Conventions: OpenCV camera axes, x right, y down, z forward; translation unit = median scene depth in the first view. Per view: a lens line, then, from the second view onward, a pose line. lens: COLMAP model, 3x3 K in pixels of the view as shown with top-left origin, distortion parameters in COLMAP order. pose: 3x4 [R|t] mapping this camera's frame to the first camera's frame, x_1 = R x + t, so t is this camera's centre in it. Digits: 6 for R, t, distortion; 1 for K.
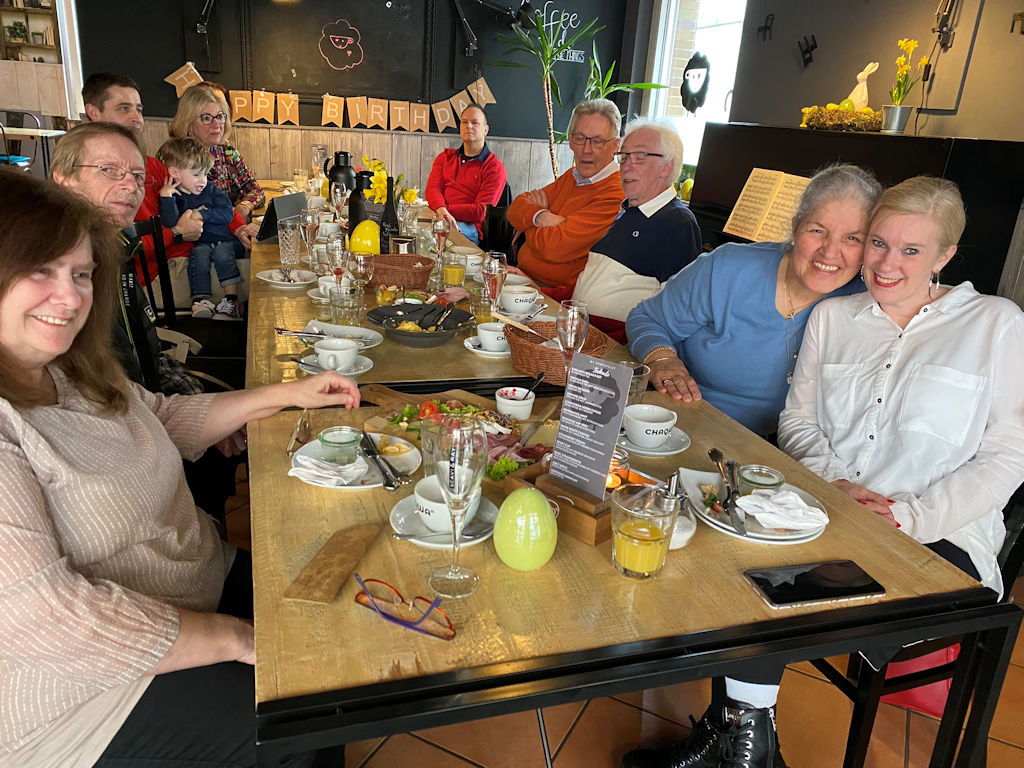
lens RADIAL K [[784.1, 0, 508.3], [0, 784.1, 369.4], [0, 0, 1]] dist [0.008920, -0.005516]
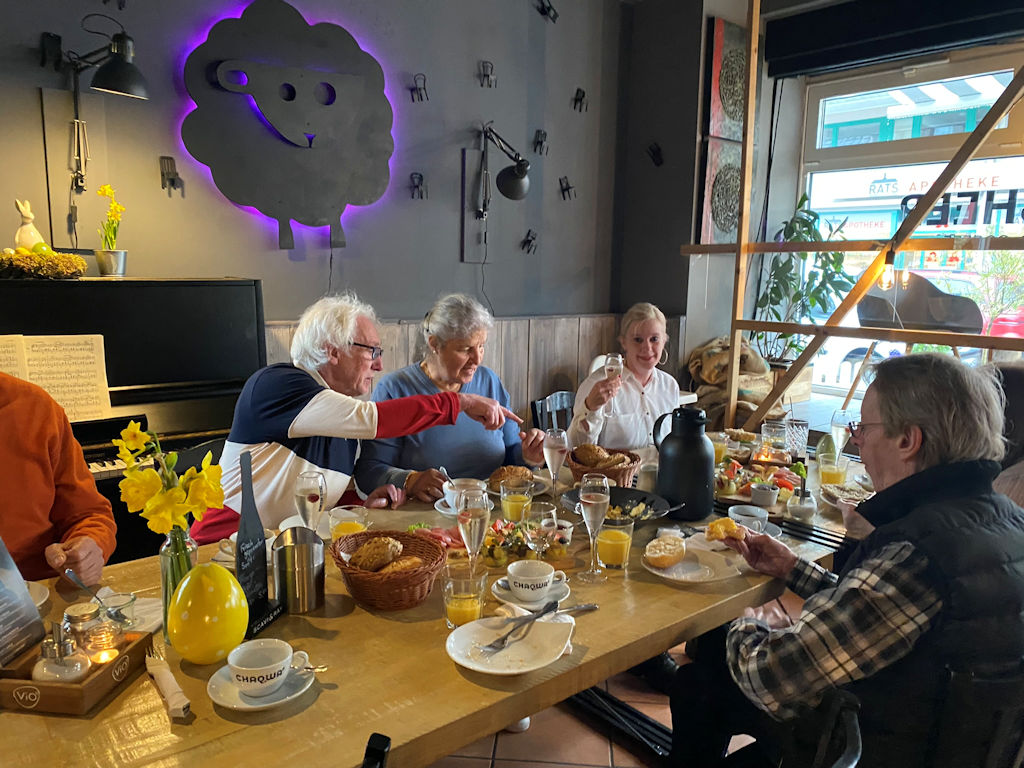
lens RADIAL K [[771.4, 0, 513.5], [0, 771.4, 403.1], [0, 0, 1]] dist [0.011112, -0.013832]
pose [[-0.403930, -0.229063, 0.885647, -0.349384], [0.250534, 0.903427, 0.347926, -0.215465], [-0.879814, 0.362422, -0.307533, 0.534847]]
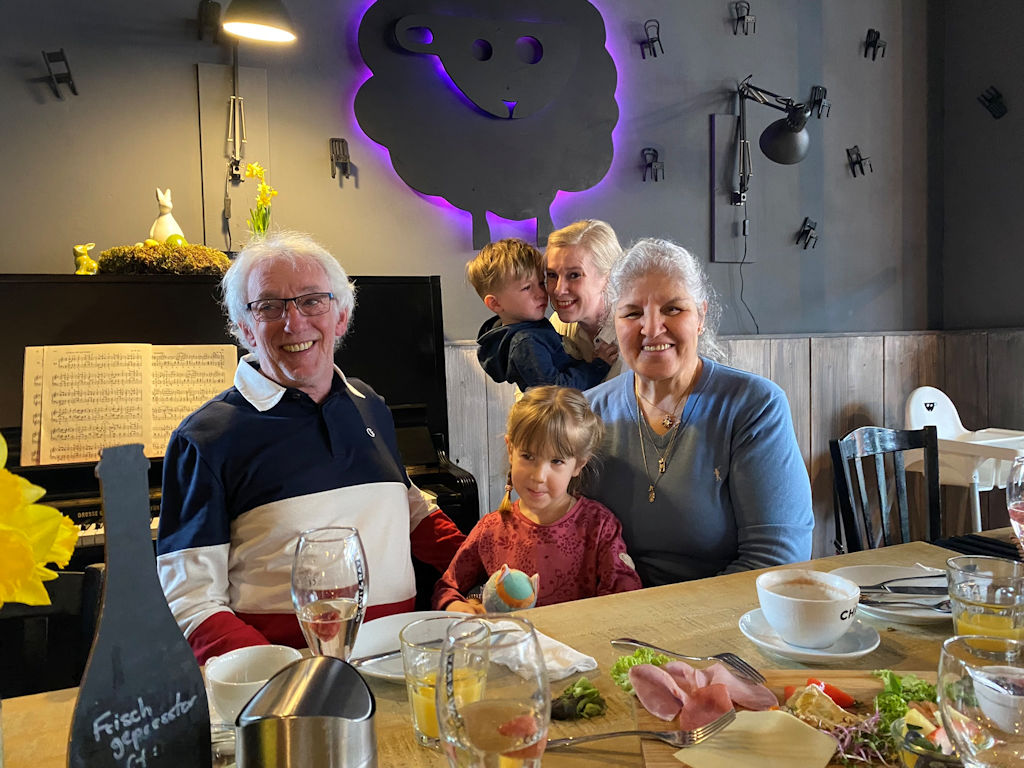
lens RADIAL K [[781.4, 0, 493.5], [0, 781.4, 381.0], [0, 0, 1]] dist [0.001698, 0.005083]
pose [[-0.090429, -0.112834, 0.989490, -0.179022], [0.337556, 0.931276, 0.137045, -0.137142], [-0.936952, 0.346401, -0.046126, 0.500962]]
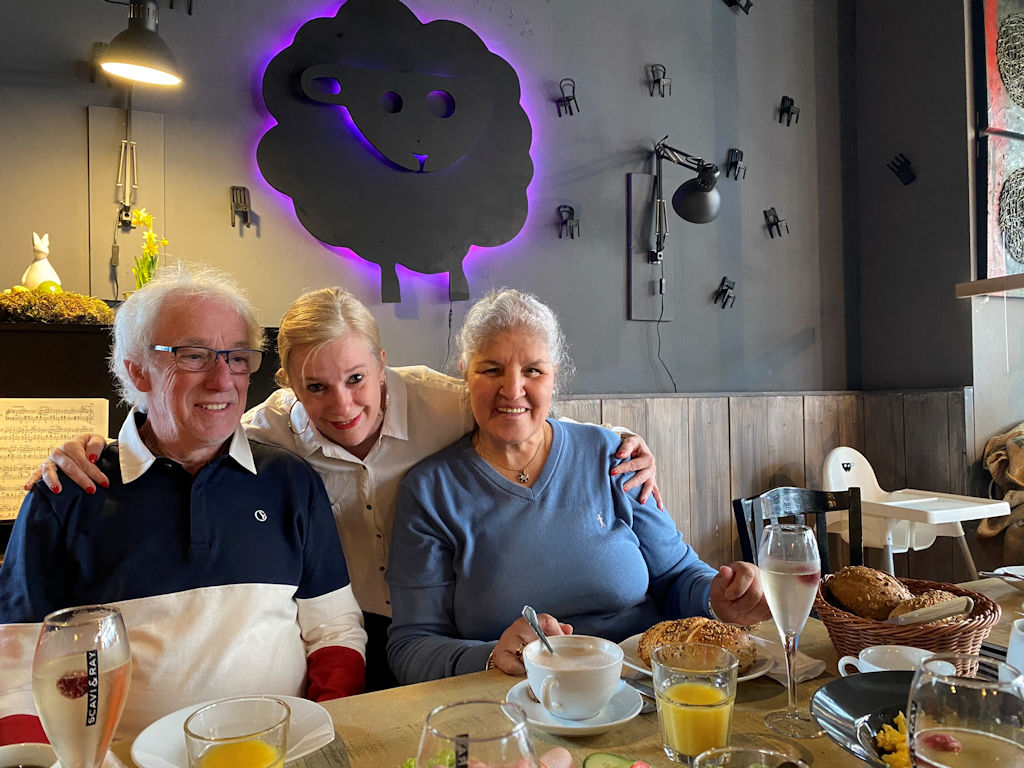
lens RADIAL K [[780.4, 0, 496.4], [0, 780.4, 390.8], [0, 0, 1]] dist [0.008038, -0.011047]
pose [[-0.143192, -0.053736, 0.988235, -0.165292], [0.324073, 0.940930, 0.098120, -0.123470], [-0.935133, 0.334310, -0.117319, 0.466954]]
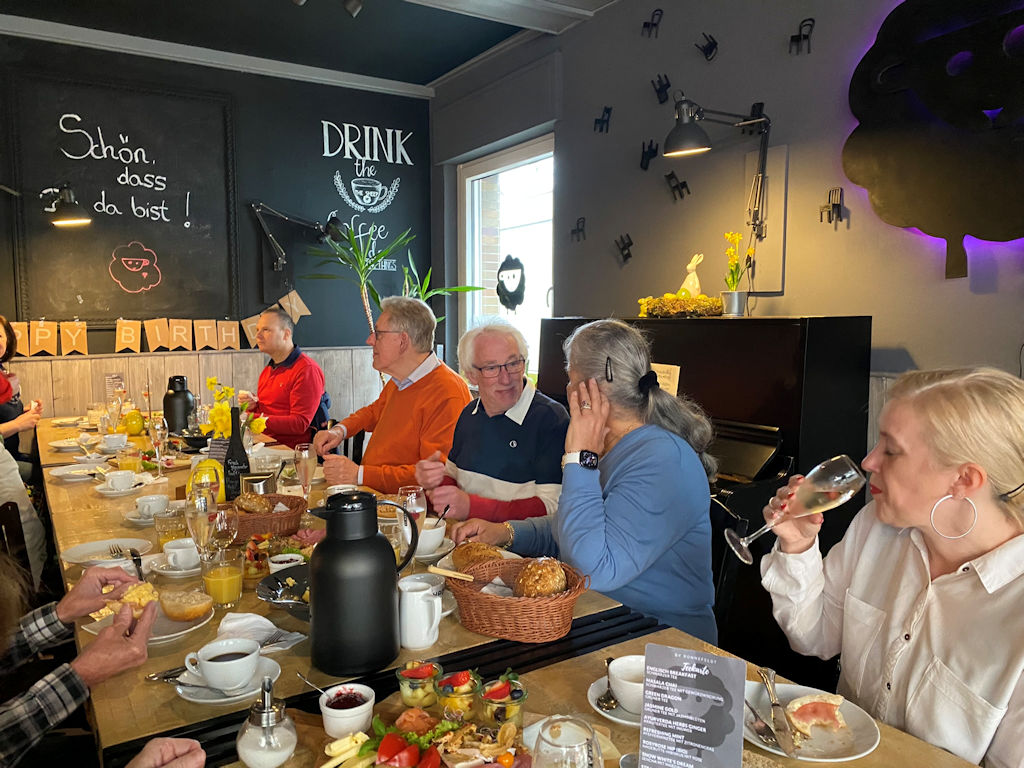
lens RADIAL K [[776.9, 0, 502.5], [0, 776.9, 383.6], [0, 0, 1]] dist [0.008881, -0.005888]
pose [[0.962015, -0.093724, 0.256405, -0.045743], [0.148967, 0.967287, -0.205339, -0.028339], [-0.228772, 0.235735, 0.944506, 0.068856]]
